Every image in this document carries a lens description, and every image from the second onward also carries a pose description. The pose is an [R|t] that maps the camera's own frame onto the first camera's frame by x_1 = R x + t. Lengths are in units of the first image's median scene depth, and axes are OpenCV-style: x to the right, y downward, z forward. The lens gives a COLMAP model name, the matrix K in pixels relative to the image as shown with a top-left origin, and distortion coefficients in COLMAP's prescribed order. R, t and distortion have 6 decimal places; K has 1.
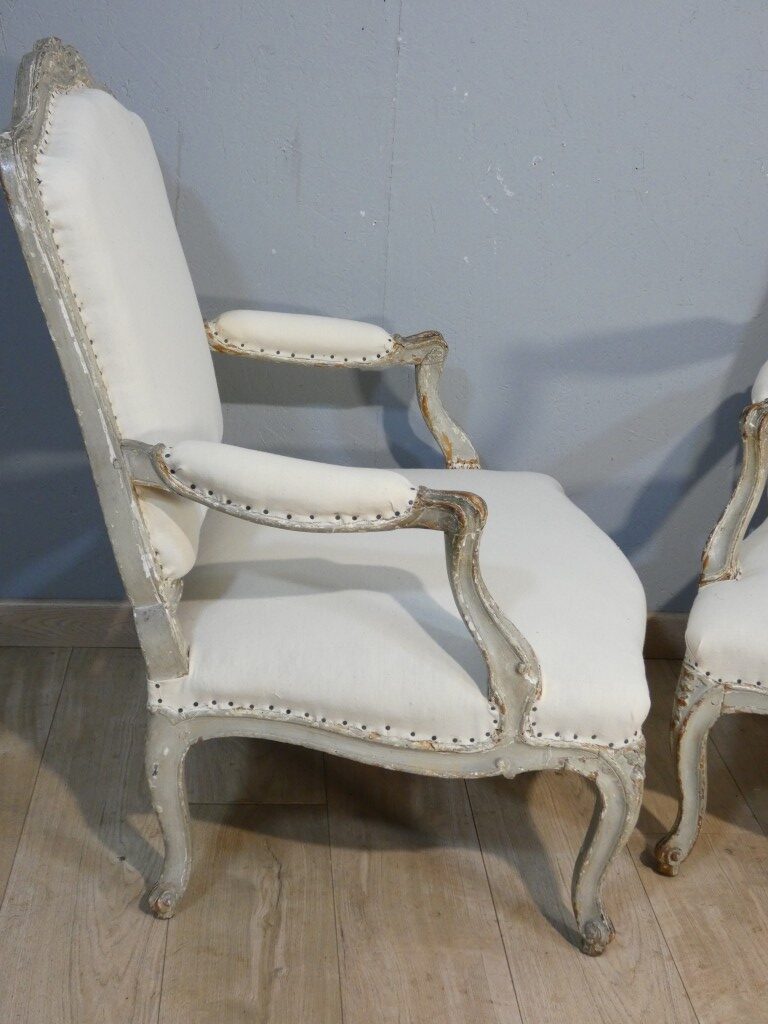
lens RADIAL K [[1405.0, 0, 392.1], [0, 1405.0, 515.9], [0, 0, 1]] dist [0.034474, -0.025874]
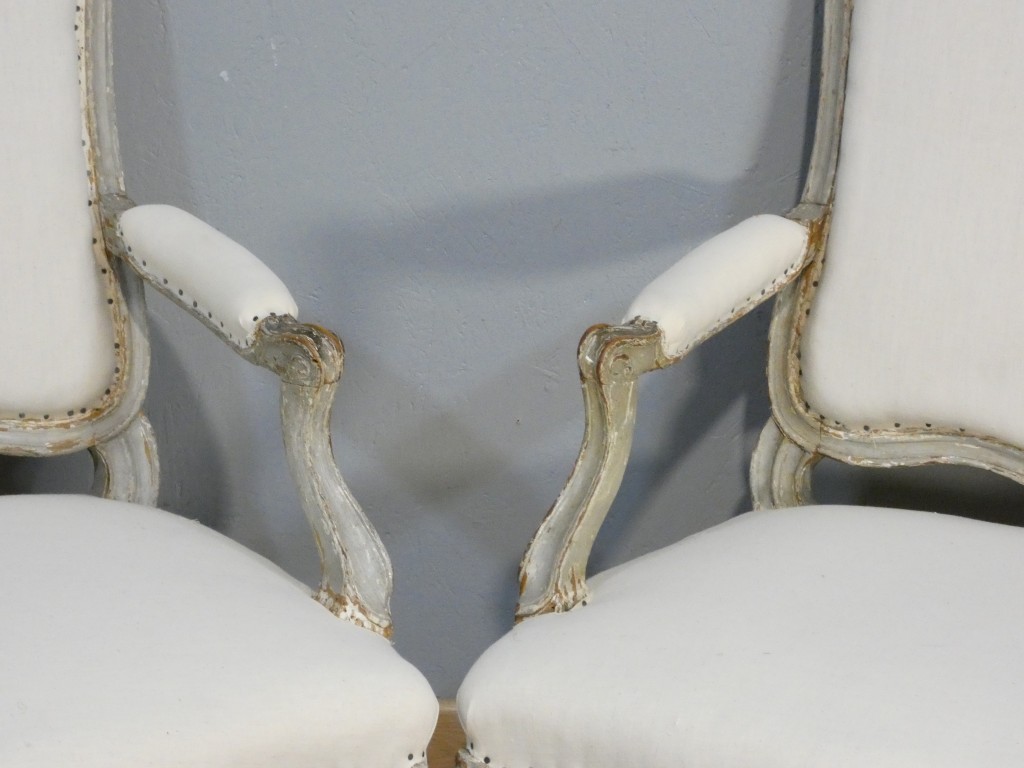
lens RADIAL K [[3927.4, 0, 531.6], [0, 3927.4, 381.8], [0, 0, 1]] dist [0.812645, -11.657334]
pose [[0.996591, -0.008472, -0.082063, 0.388702], [0.003268, 0.997987, -0.063342, 0.056245], [0.082434, 0.062858, 0.994612, -0.741658]]
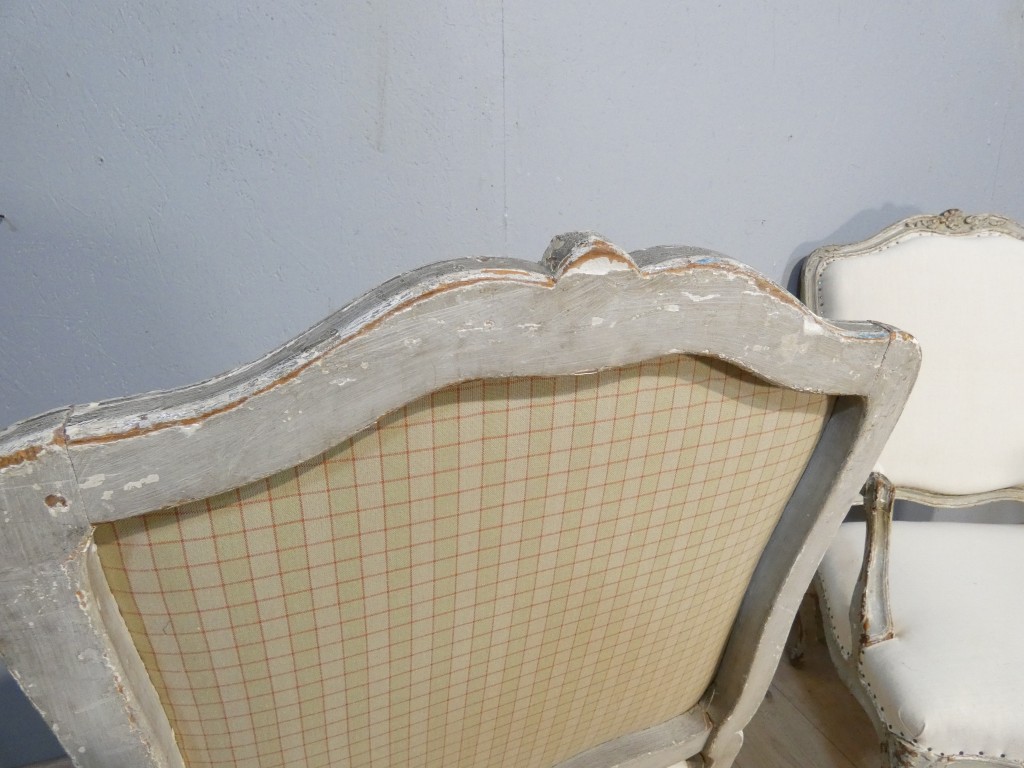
lens RADIAL K [[626.1, 0, 530.6], [0, 626.1, 380.0], [0, 0, 1]] dist [0.005601, -0.001424]
pose [[0.961267, -0.133548, 0.241103, -0.148163], [0.157214, 0.984182, -0.081662, -0.175619], [-0.226384, 0.116404, 0.967058, 0.571272]]
